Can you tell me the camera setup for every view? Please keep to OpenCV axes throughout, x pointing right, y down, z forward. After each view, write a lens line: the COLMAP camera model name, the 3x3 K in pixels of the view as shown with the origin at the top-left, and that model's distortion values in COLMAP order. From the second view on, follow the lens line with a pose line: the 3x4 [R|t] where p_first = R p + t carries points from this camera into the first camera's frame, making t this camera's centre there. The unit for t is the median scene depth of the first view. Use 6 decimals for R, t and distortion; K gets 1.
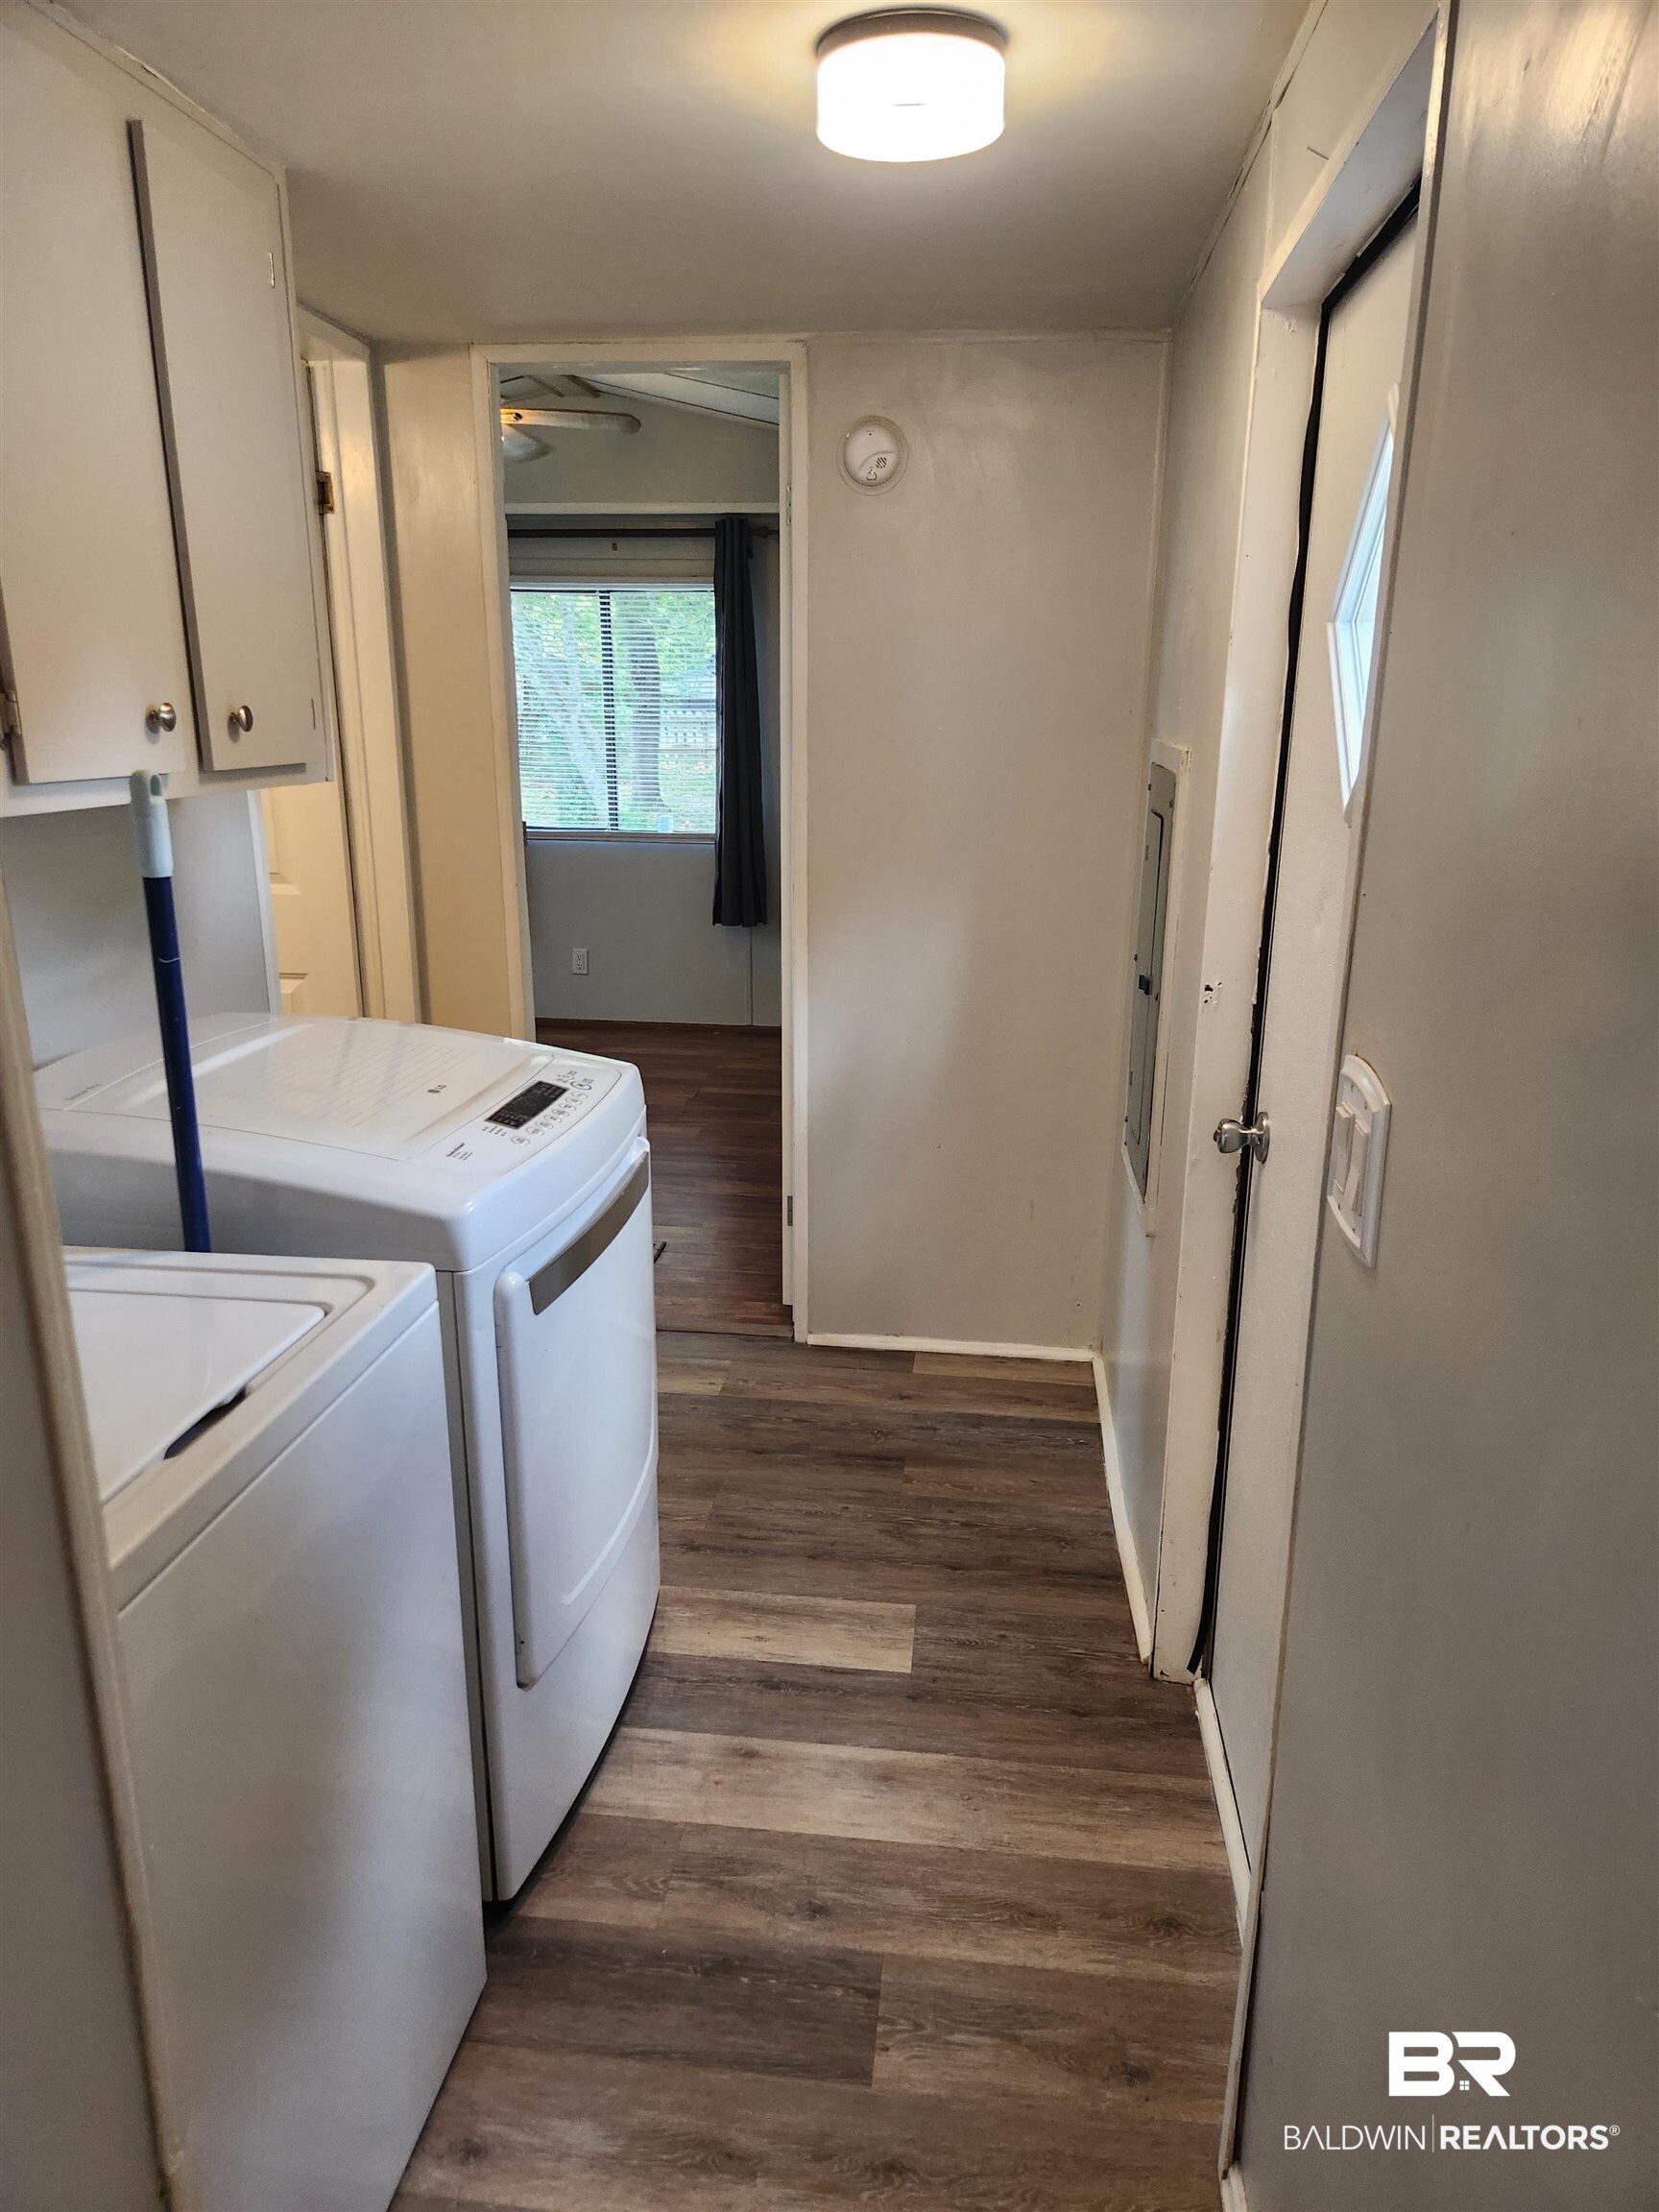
lens RADIAL K [[1477.6, 0, 827.2], [0, 1477.6, 1117.1], [0, 0, 1]] dist [0.072380, -0.053686]
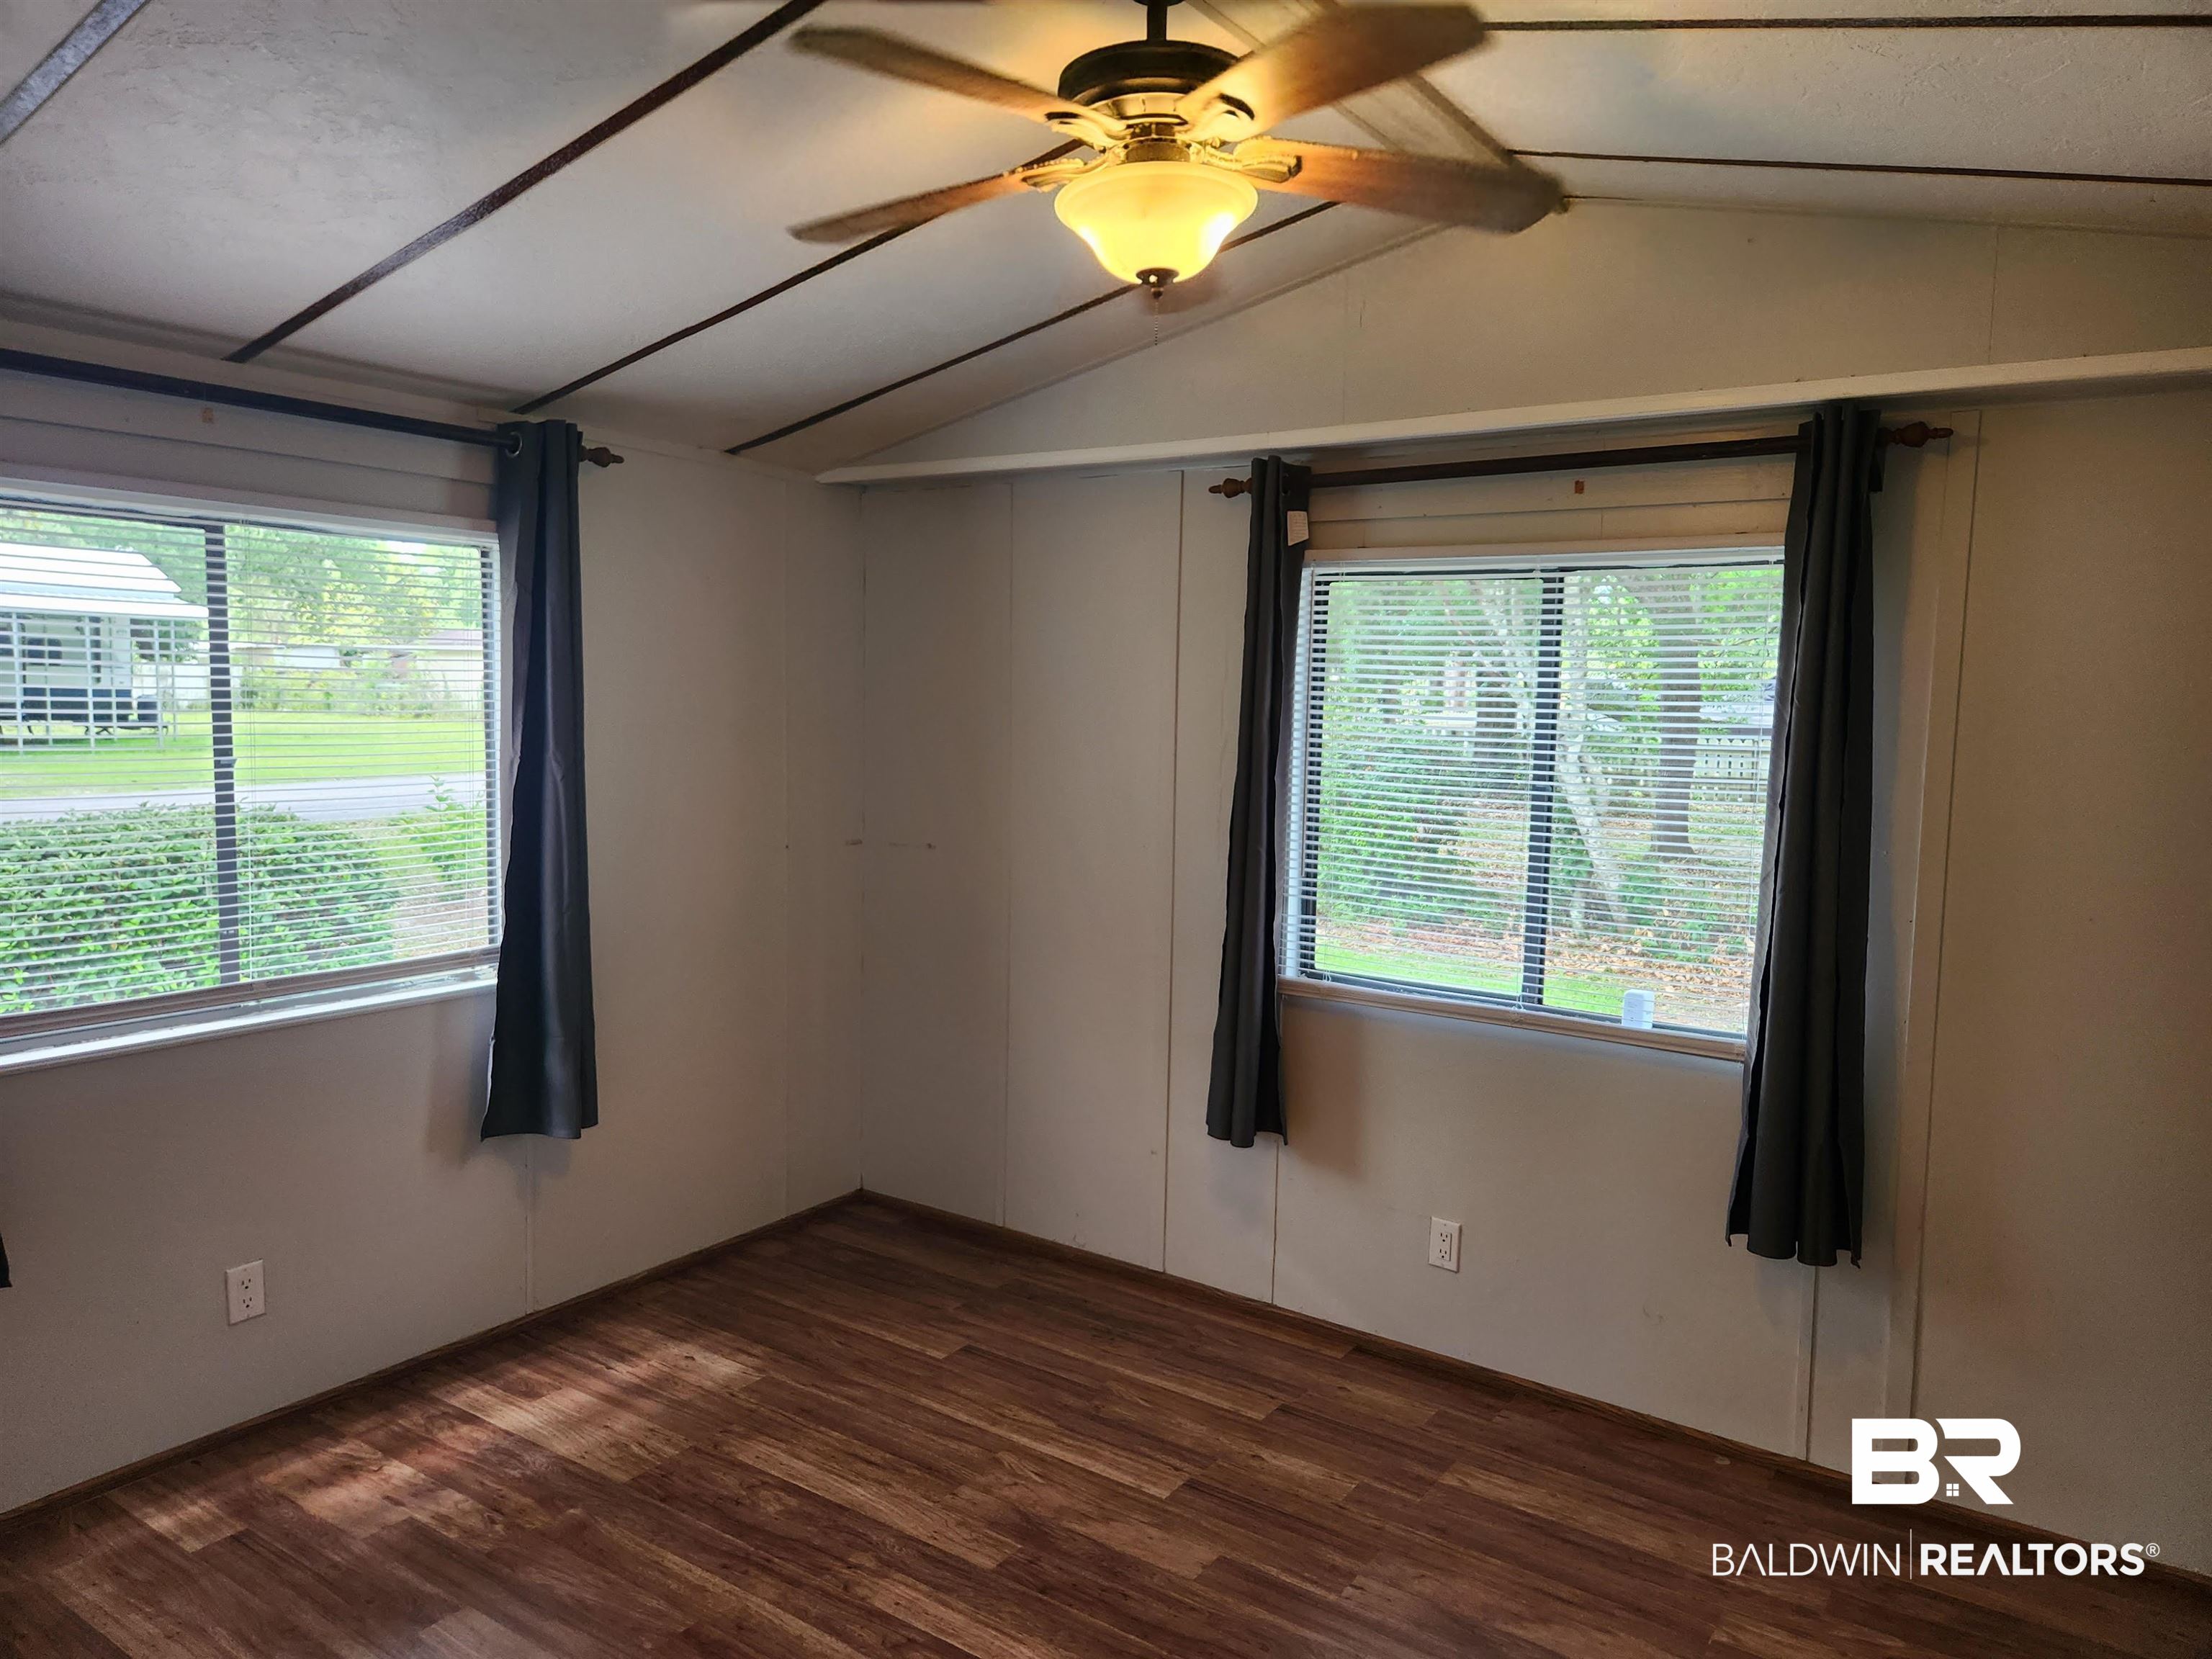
lens RADIAL K [[1507.9, 0, 1099.1], [0, 1507.9, 824.5], [0, 0, 1]] dist [0.051196, 0.001070]
pose [[0.883234, 0.056036, -0.465572, -0.036504], [-0.147633, 0.975576, -0.162654, -0.154268], [0.445087, 0.212395, 0.869934, 0.483242]]
